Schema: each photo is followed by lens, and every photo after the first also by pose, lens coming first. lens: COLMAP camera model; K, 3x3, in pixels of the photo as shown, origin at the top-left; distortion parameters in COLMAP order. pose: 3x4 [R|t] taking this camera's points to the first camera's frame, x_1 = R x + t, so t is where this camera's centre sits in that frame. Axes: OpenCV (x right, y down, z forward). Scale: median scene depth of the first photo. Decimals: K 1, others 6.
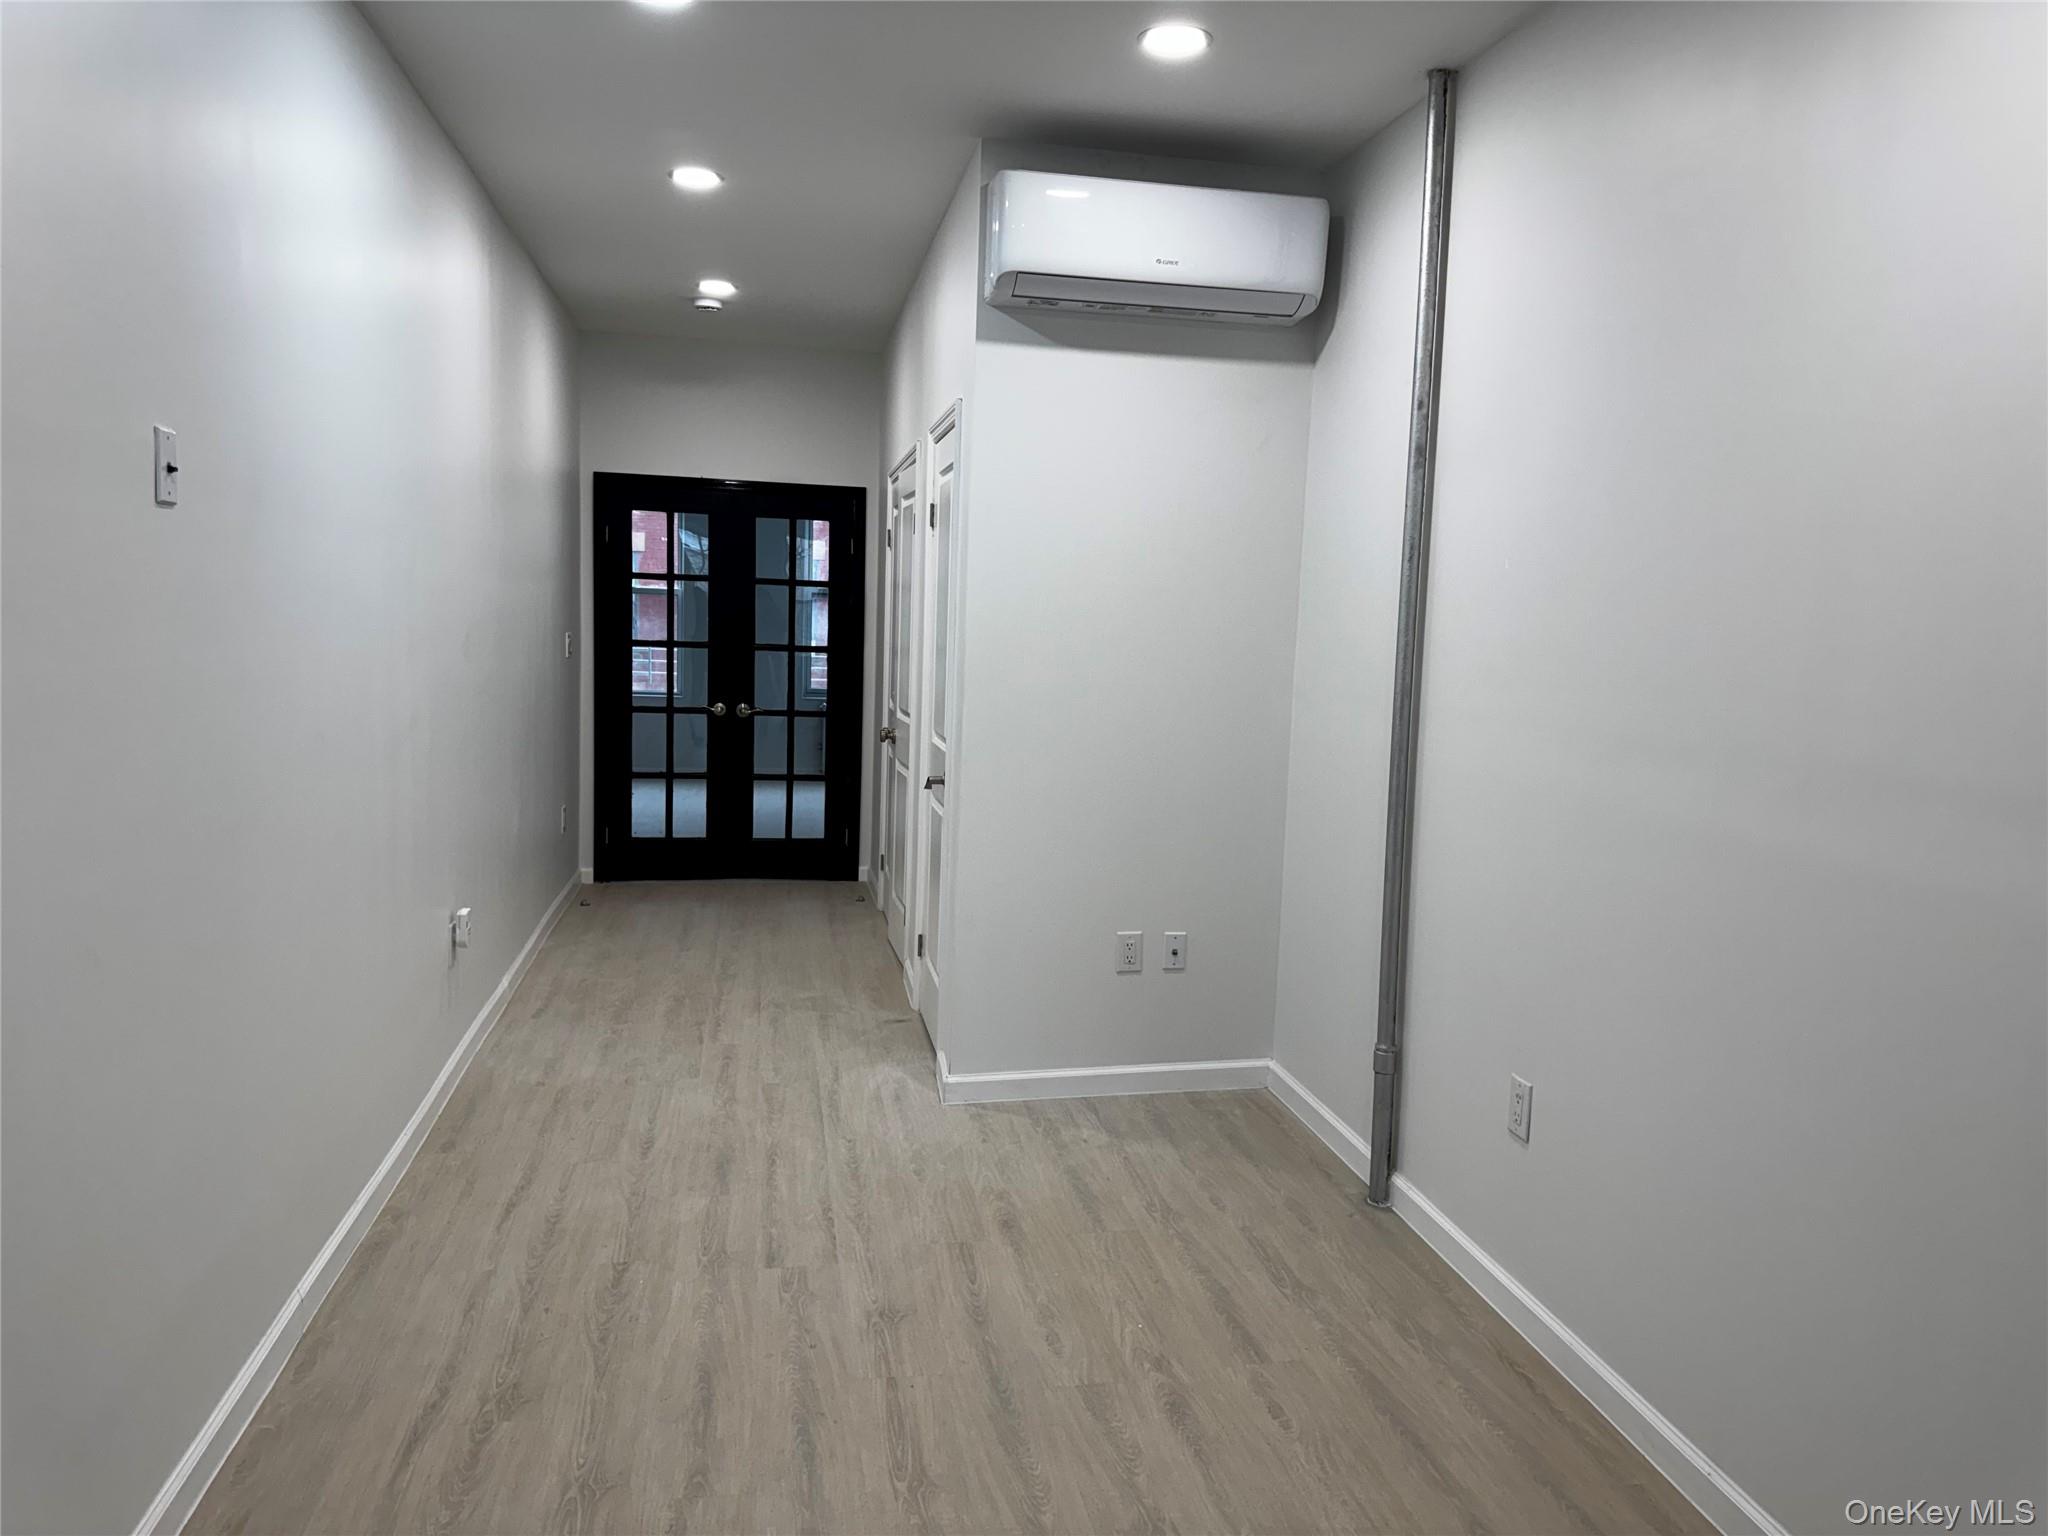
lens RADIAL K [[1514.8, 0, 1024.0], [0, 1514.8, 768.0], [0, 0, 1]] dist [0.258688, -0.462684]
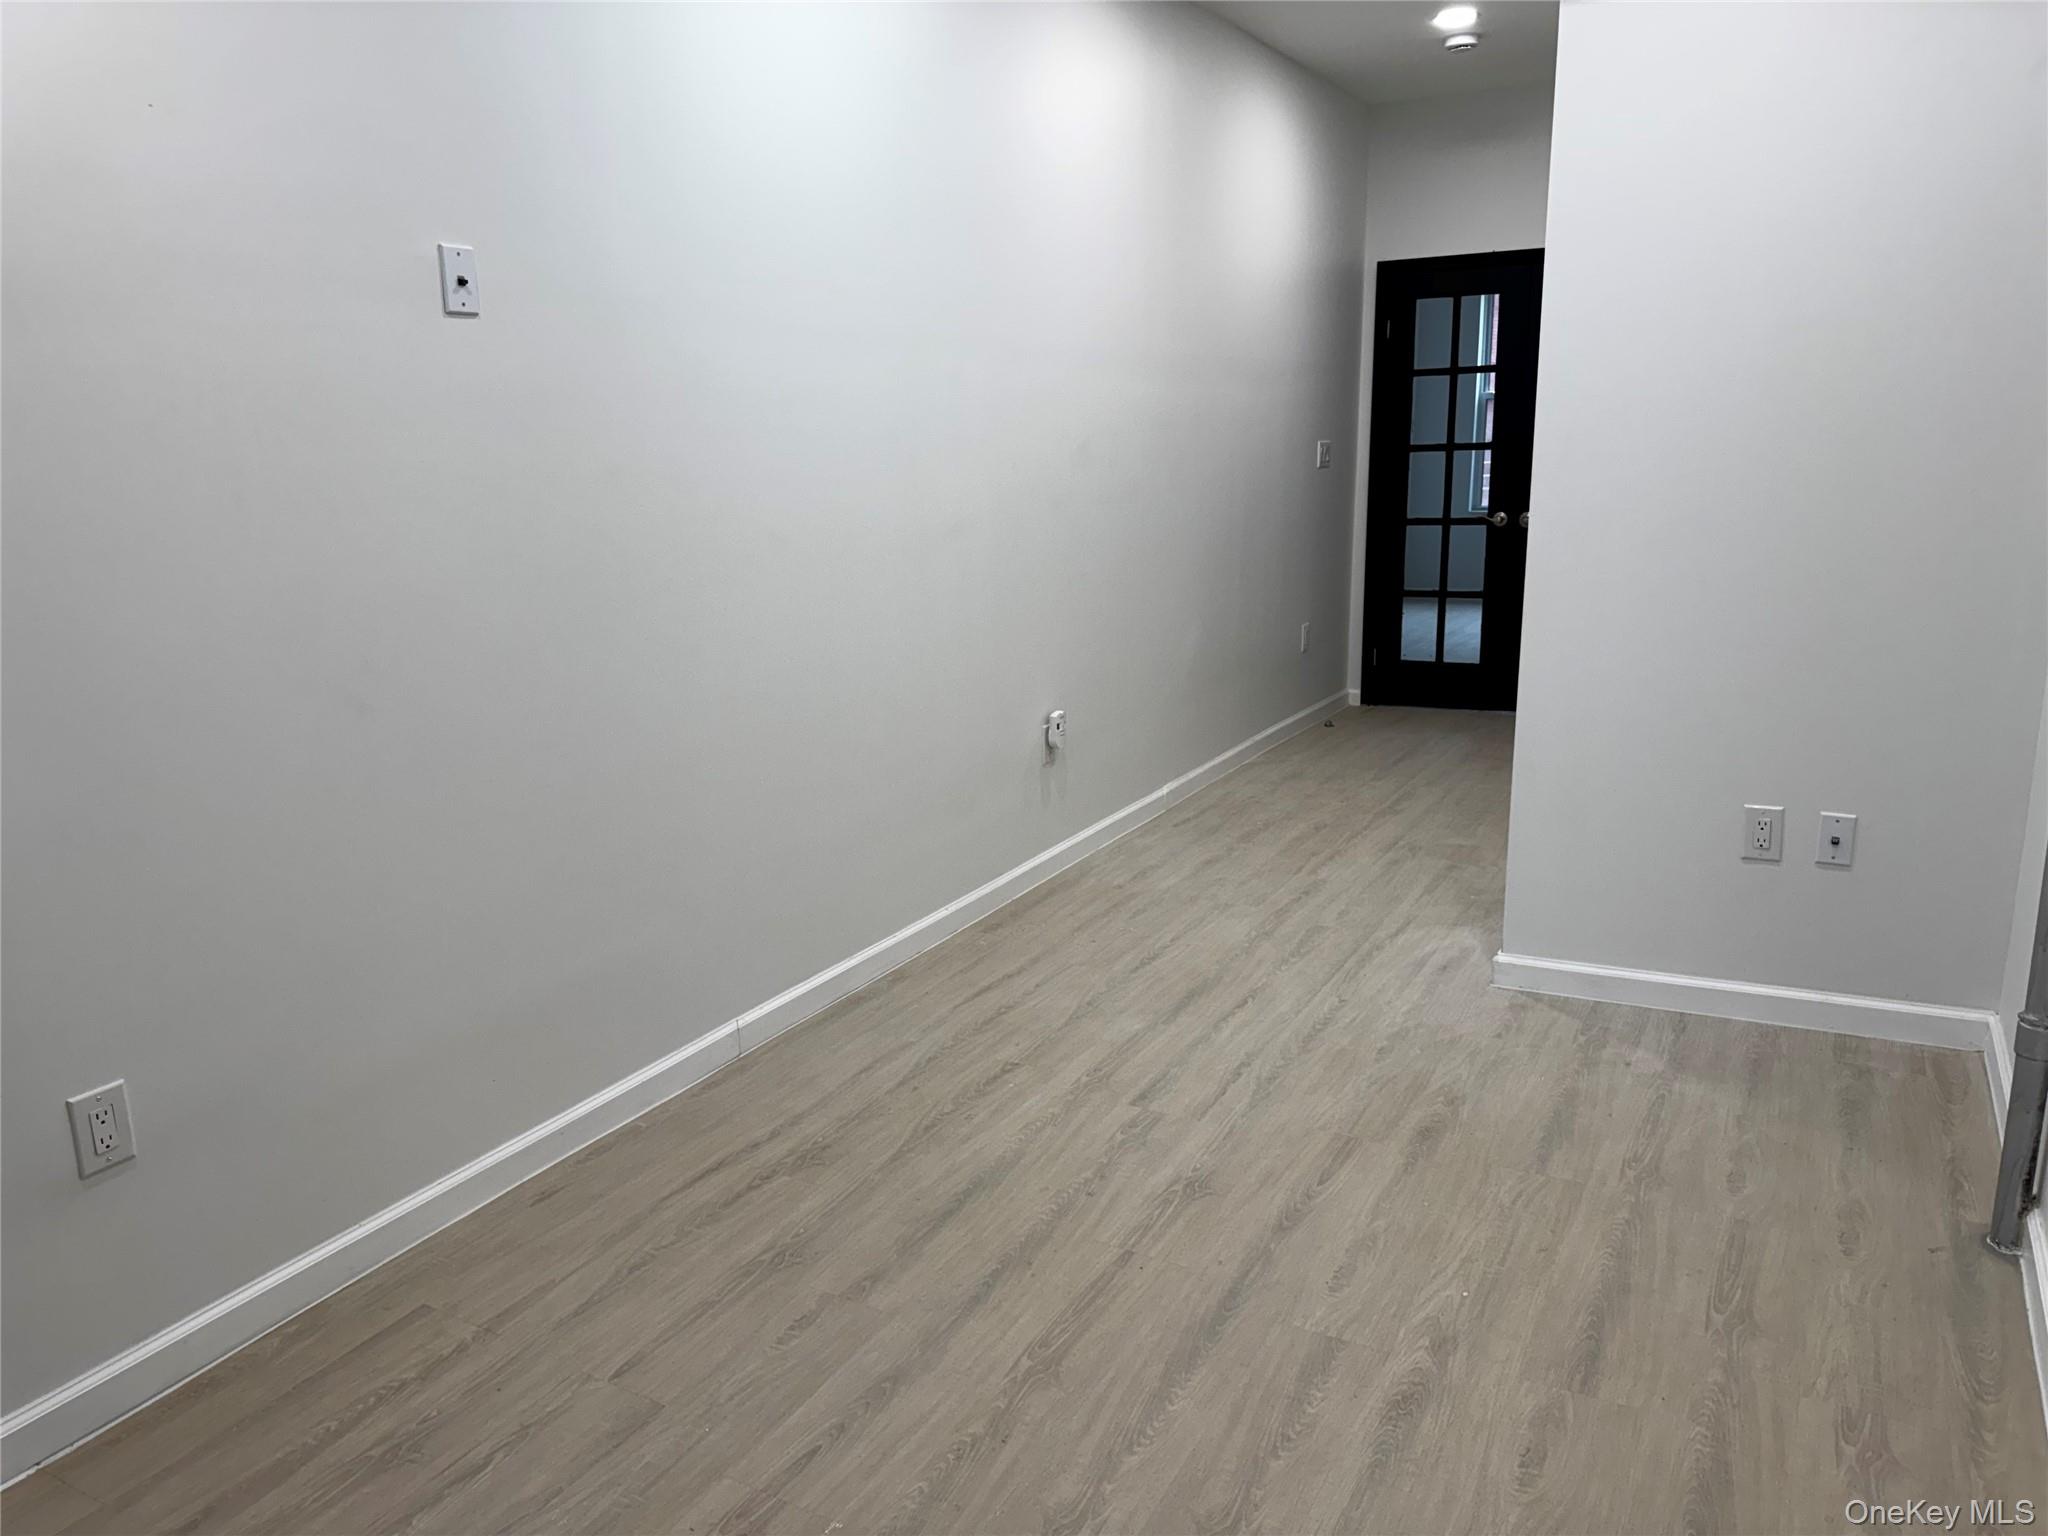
lens RADIAL K [[1485.6, 0, 1024.0], [0, 1485.6, 768.0], [0, 0, 1]] dist [0.148777, -0.166032]
pose [[0.755542, 0.089879, -0.648905, 0.282121], [-0.017927, 0.993009, 0.116667, 0.011891], [0.654855, -0.076514, 0.751871, 0.233159]]
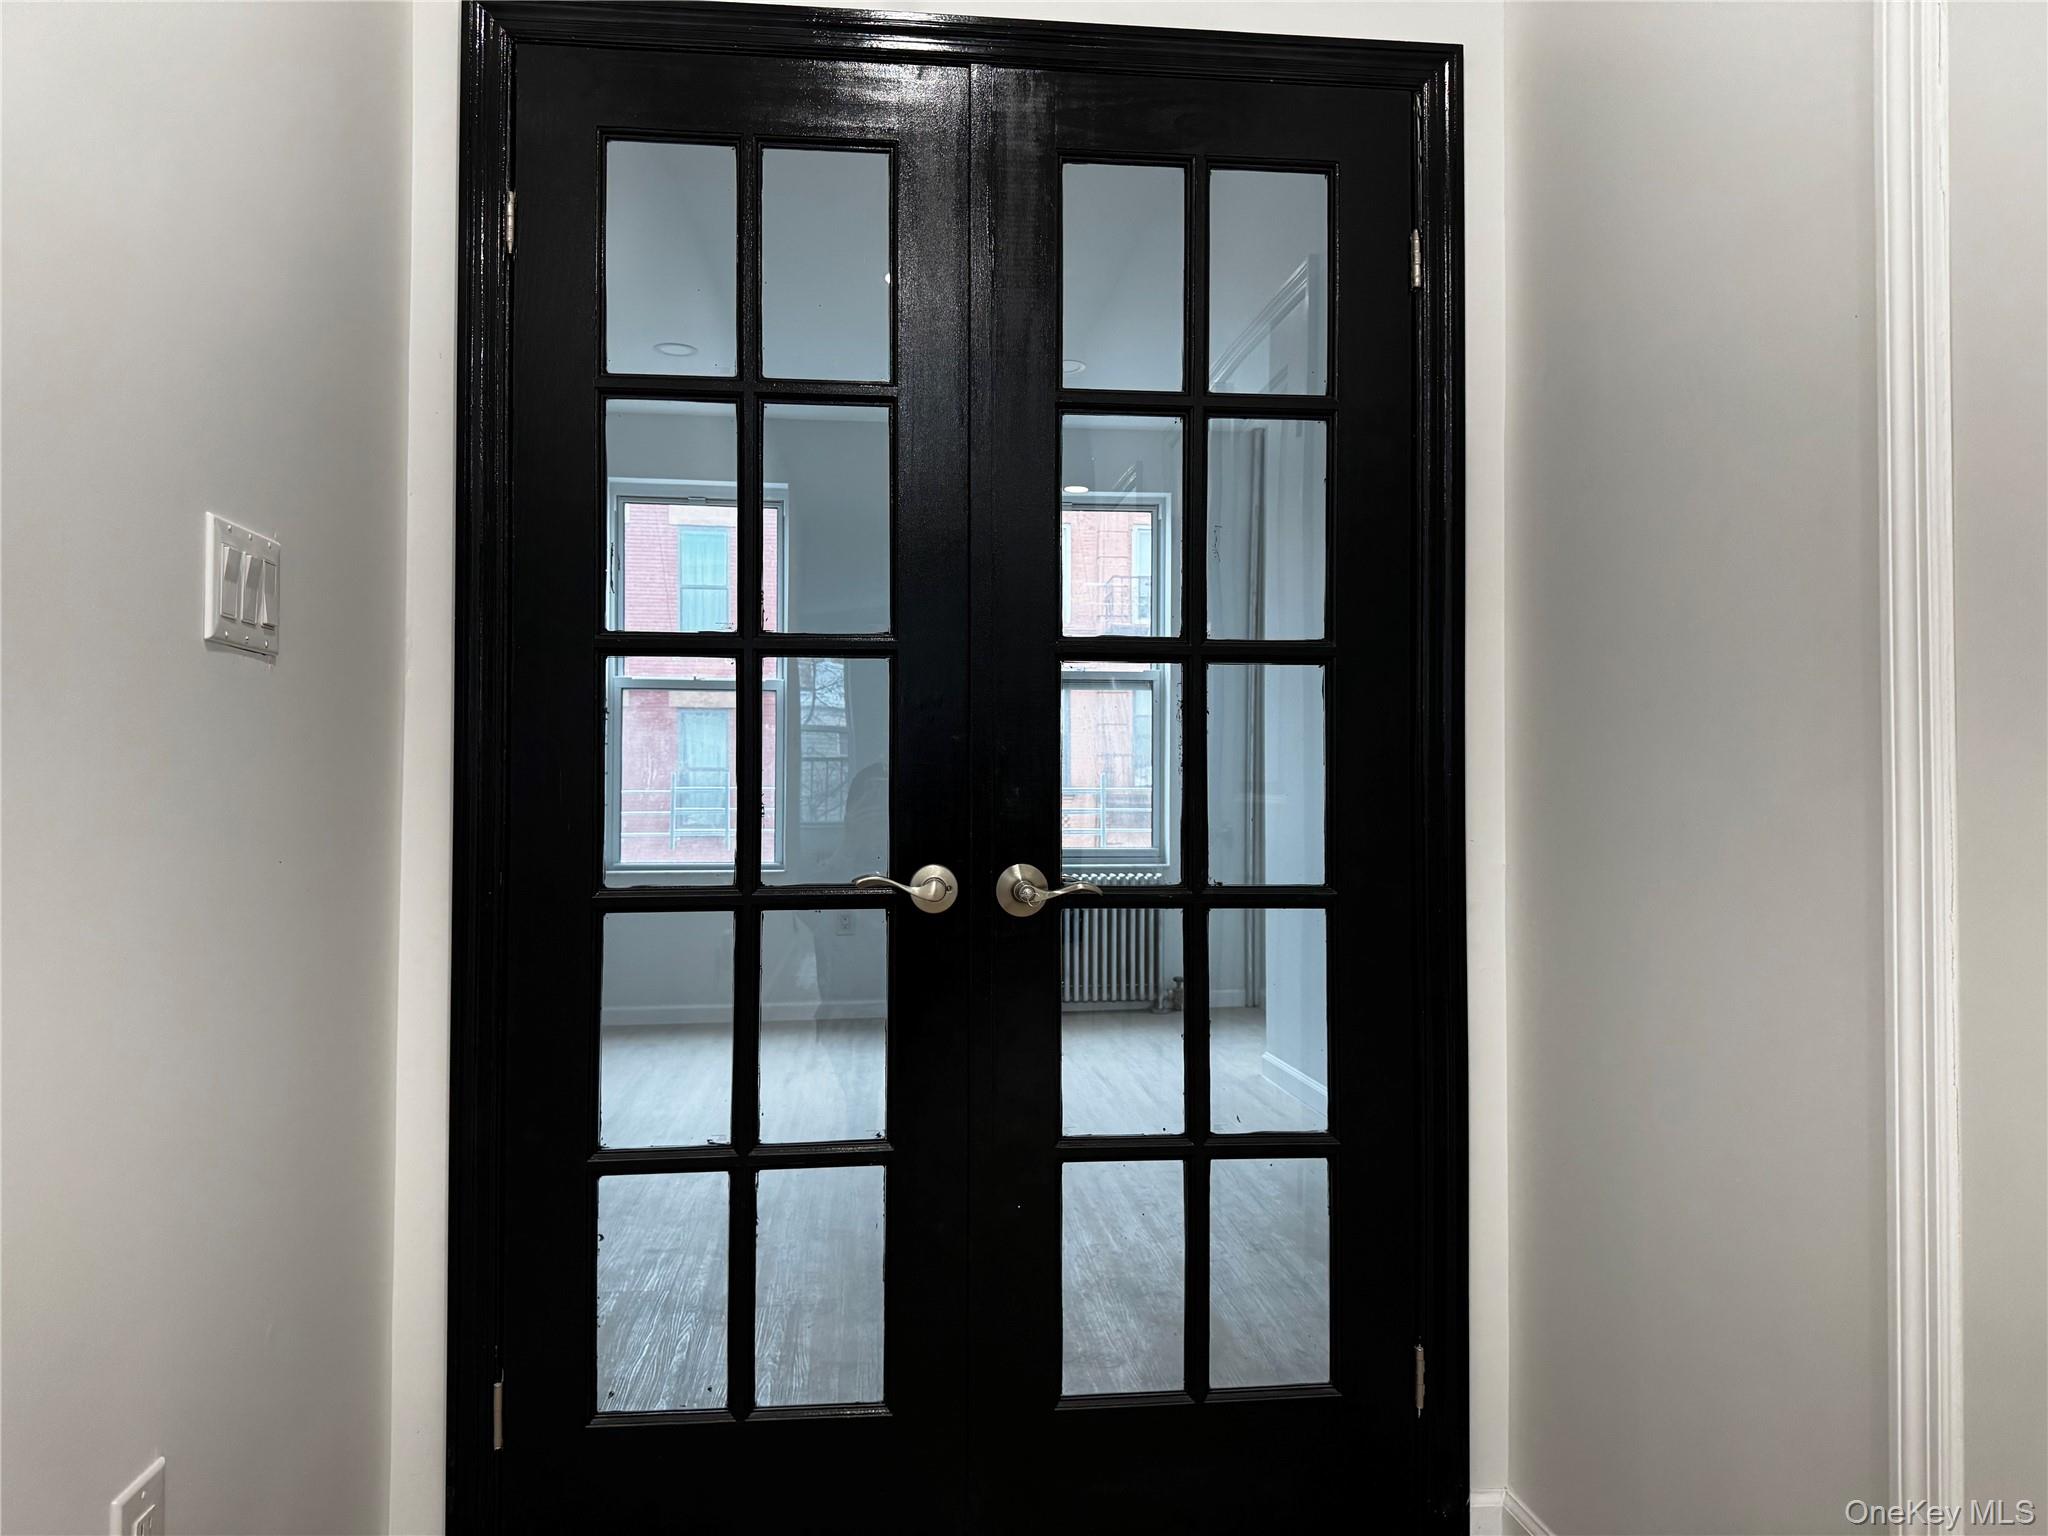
lens RADIAL K [[1485.6, 0, 1024.0], [0, 1485.6, 768.0], [0, 0, 1]] dist [0.148777, -0.166032]
pose [[0.993692, -0.035470, -0.106389, -0.249978], [0.021875, 0.991748, -0.126326, -0.042724], [0.109991, 0.123202, 0.986267, 1.200715]]
